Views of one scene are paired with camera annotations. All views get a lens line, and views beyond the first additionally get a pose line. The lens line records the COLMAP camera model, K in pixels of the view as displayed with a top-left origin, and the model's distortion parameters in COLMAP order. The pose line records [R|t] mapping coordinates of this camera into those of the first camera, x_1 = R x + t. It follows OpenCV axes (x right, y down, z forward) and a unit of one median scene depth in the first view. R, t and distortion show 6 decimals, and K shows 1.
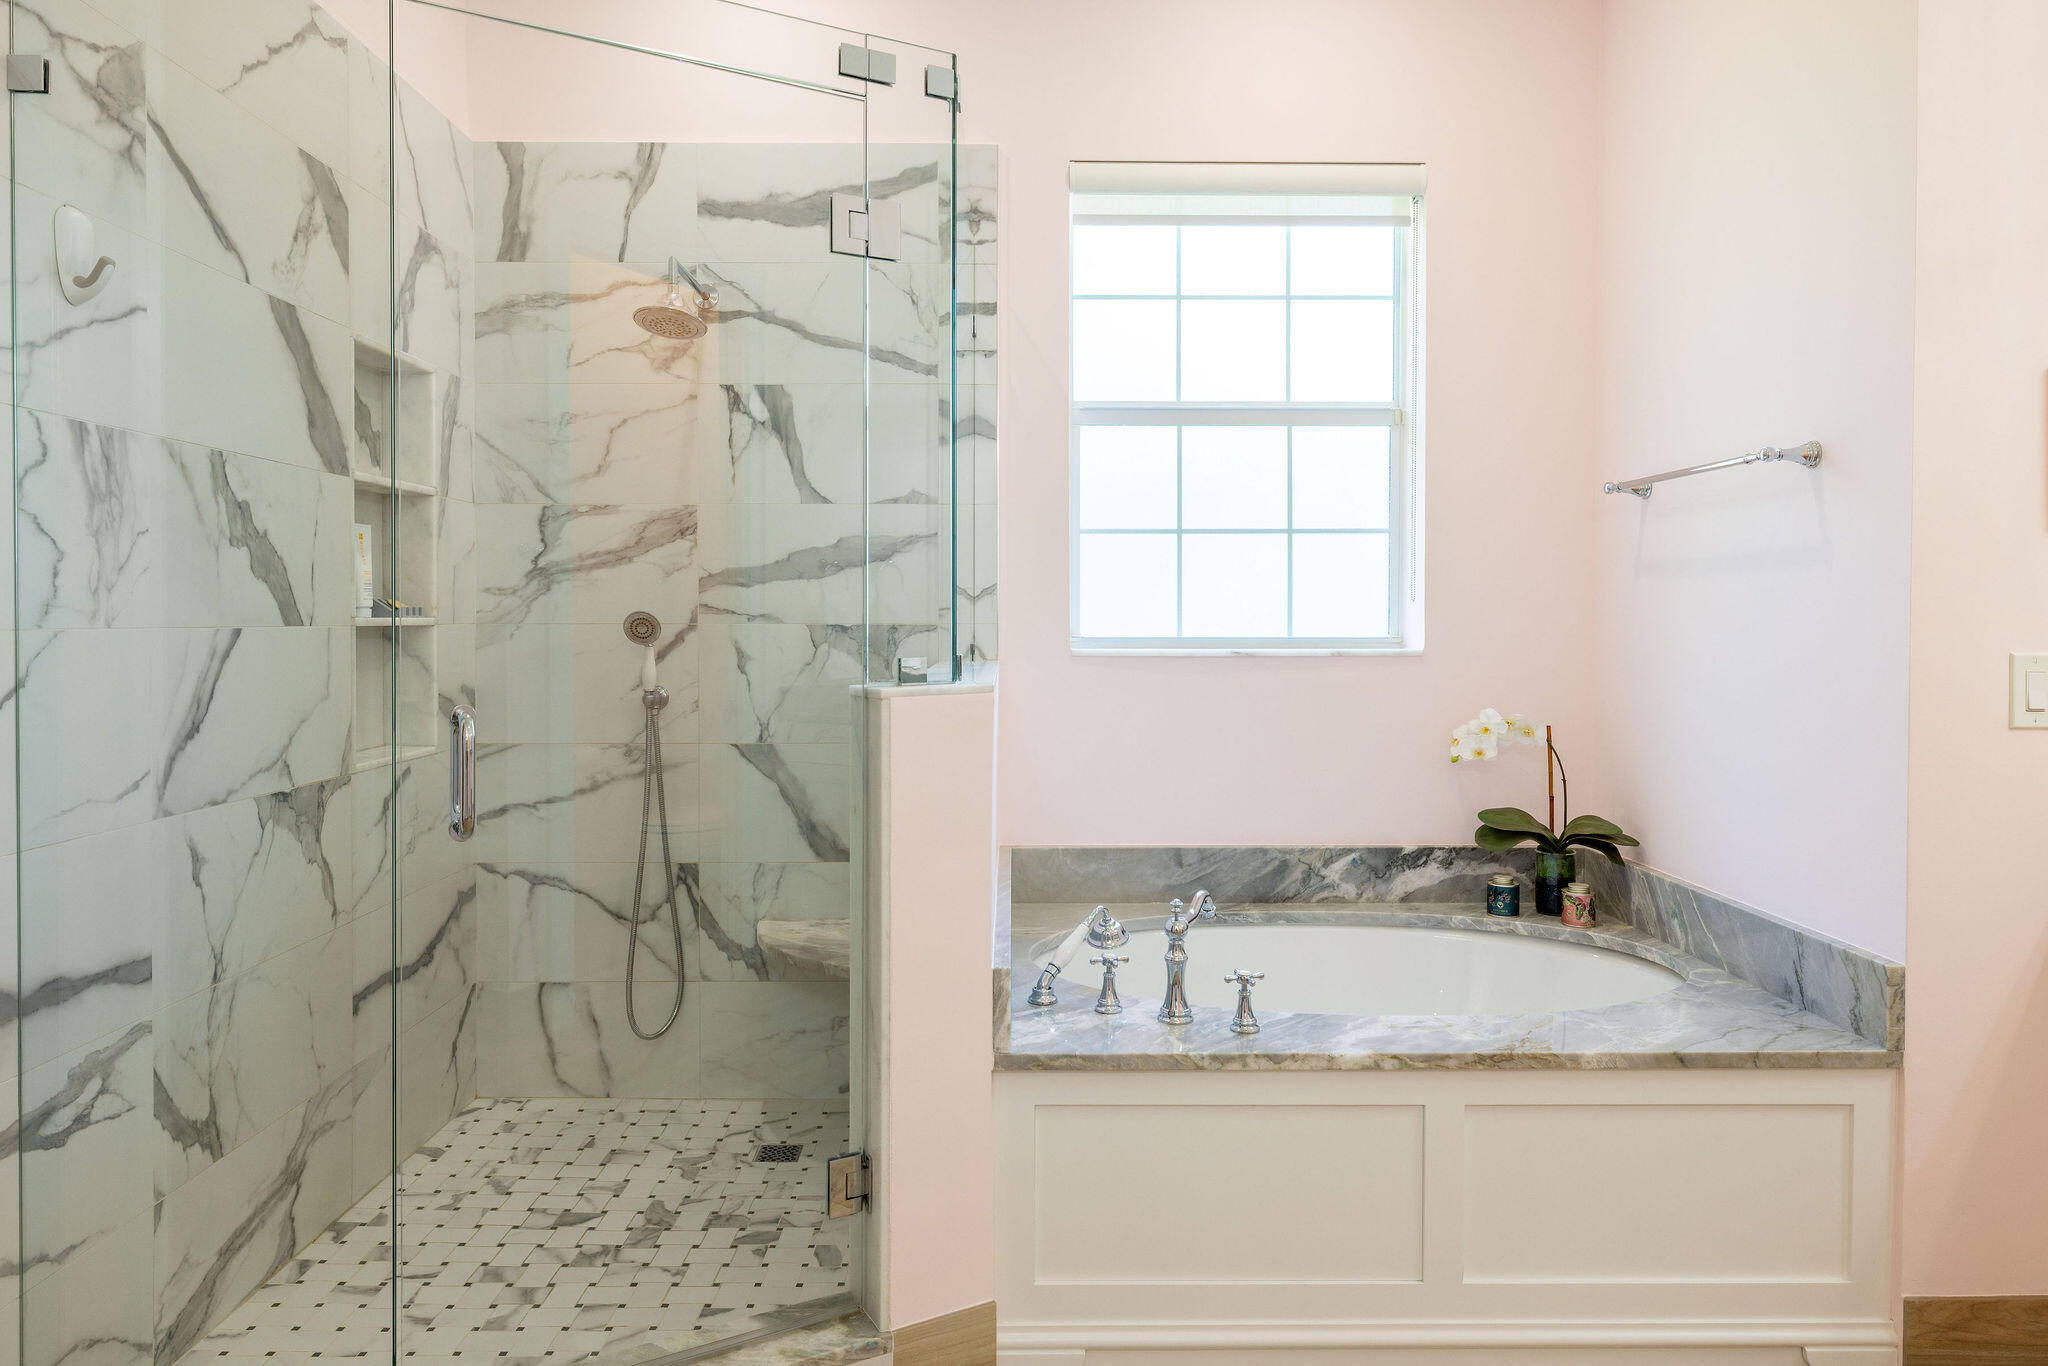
lens RADIAL K [[1274.3, 0, 1023.3], [0, 1274.3, 644.4], [0, 0, 1]] dist [0.002688, 0.001585]
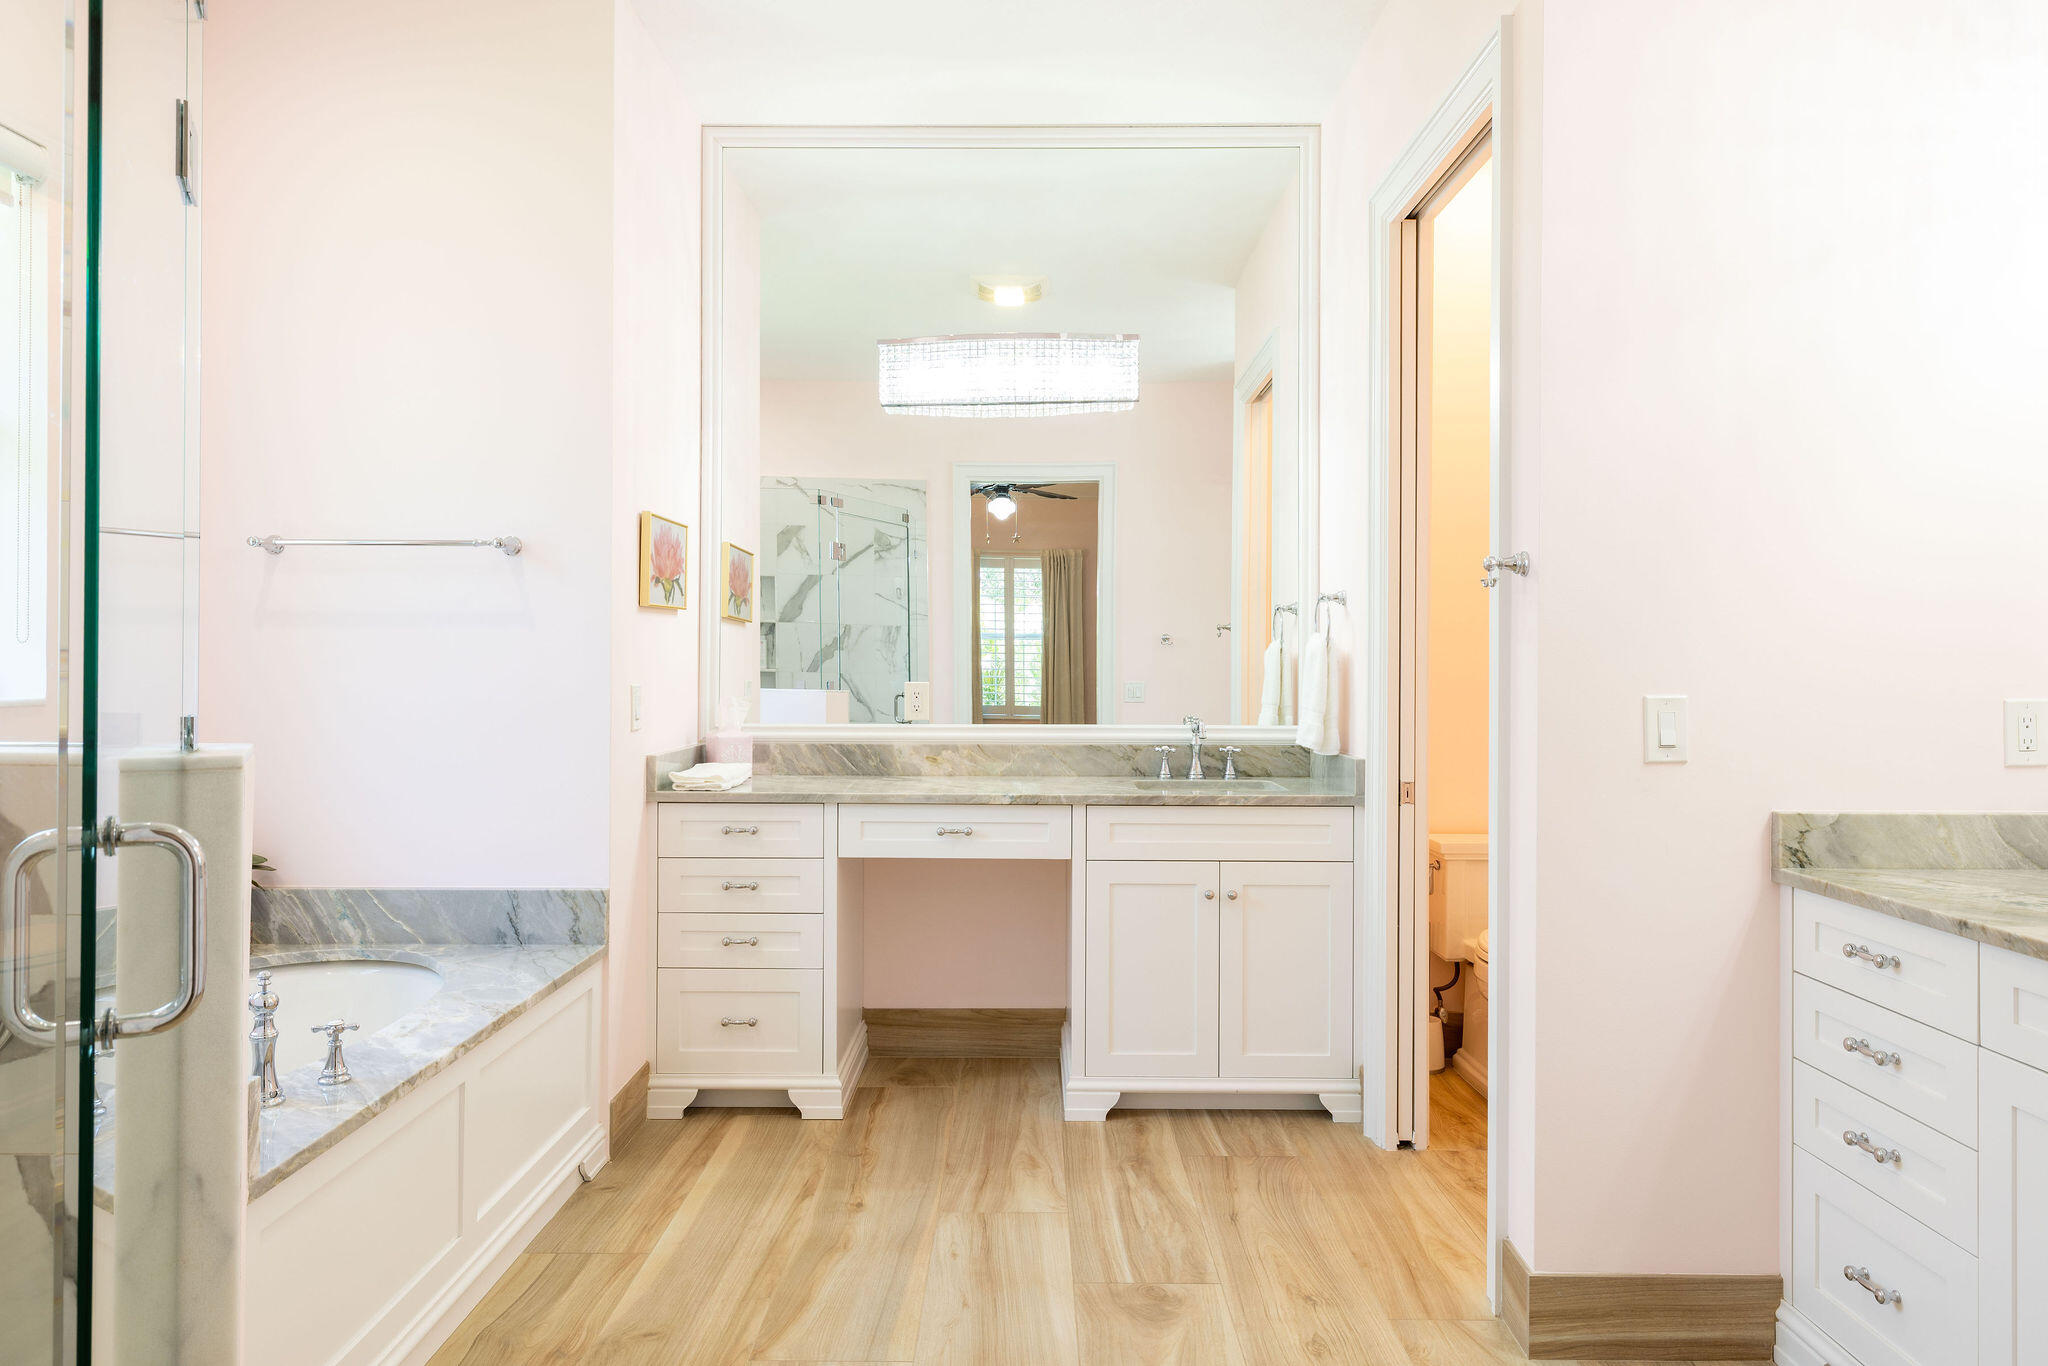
lens RADIAL K [[1274.3, 0, 1023.3], [0, 1274.3, 644.4], [0, 0, 1]] dist [0.002688, 0.001585]
pose [[0.016769, 0.012166, 0.999785, -0.587332], [0.017168, 0.999775, -0.012454, -0.010819], [-0.999712, 0.017373, 0.016556, 0.320748]]
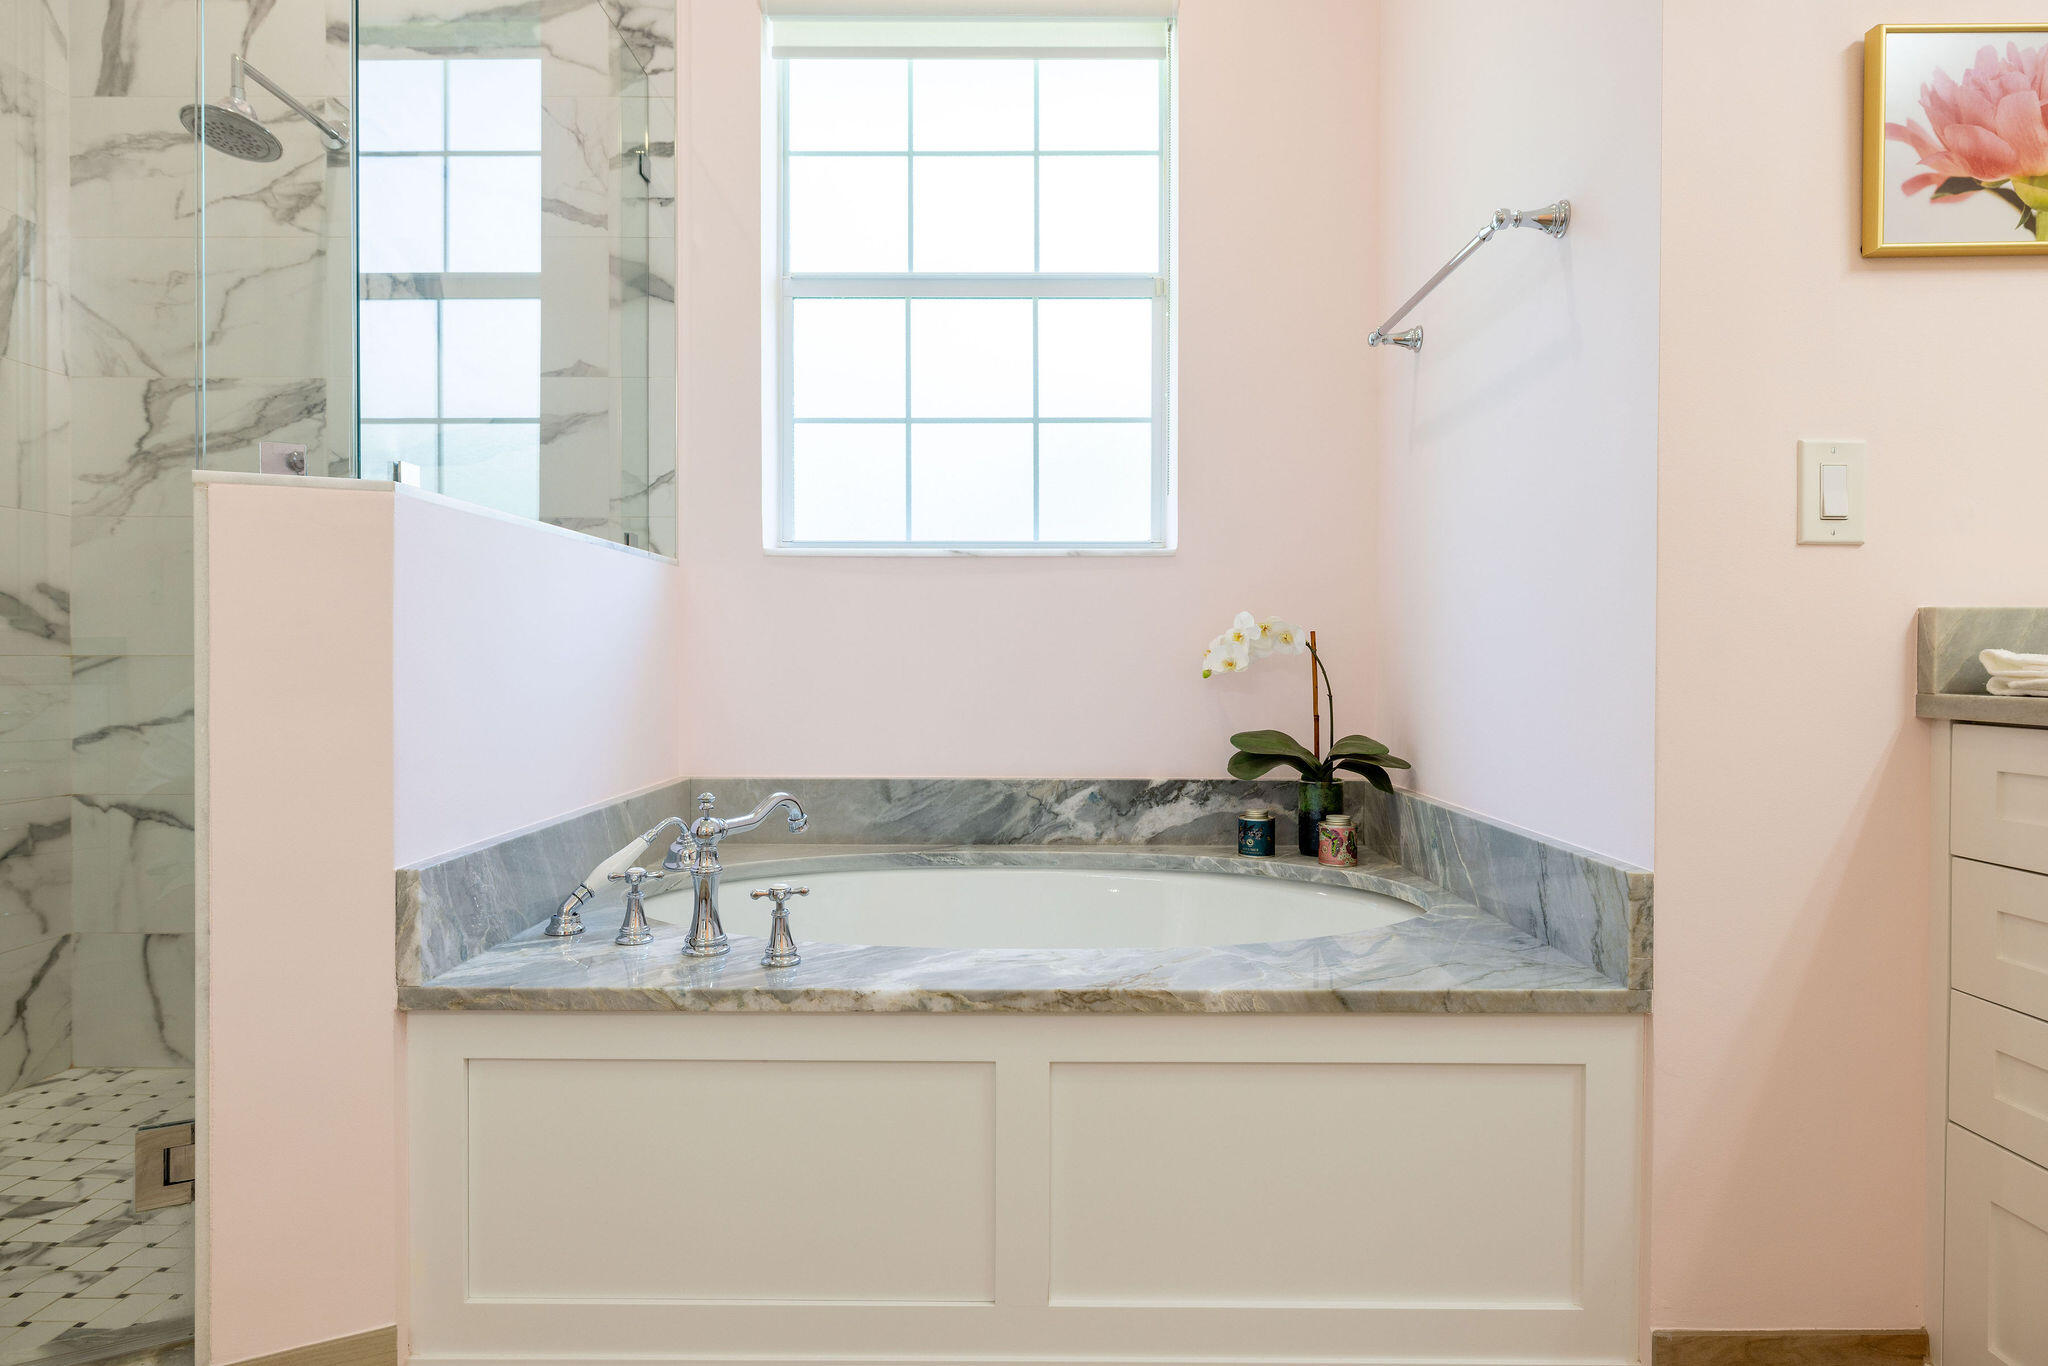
lens RADIAL K [[1171.7, 0, 1026.6], [0, 1171.7, 677.2], [0, 0, 1]] dist [0.000467, 0.000561]
pose [[0.999866, 0.001280, -0.016324, 0.238230], [-0.001393, 0.999975, -0.006917, 0.100627], [0.016315, 0.006939, 0.999843, 0.226675]]
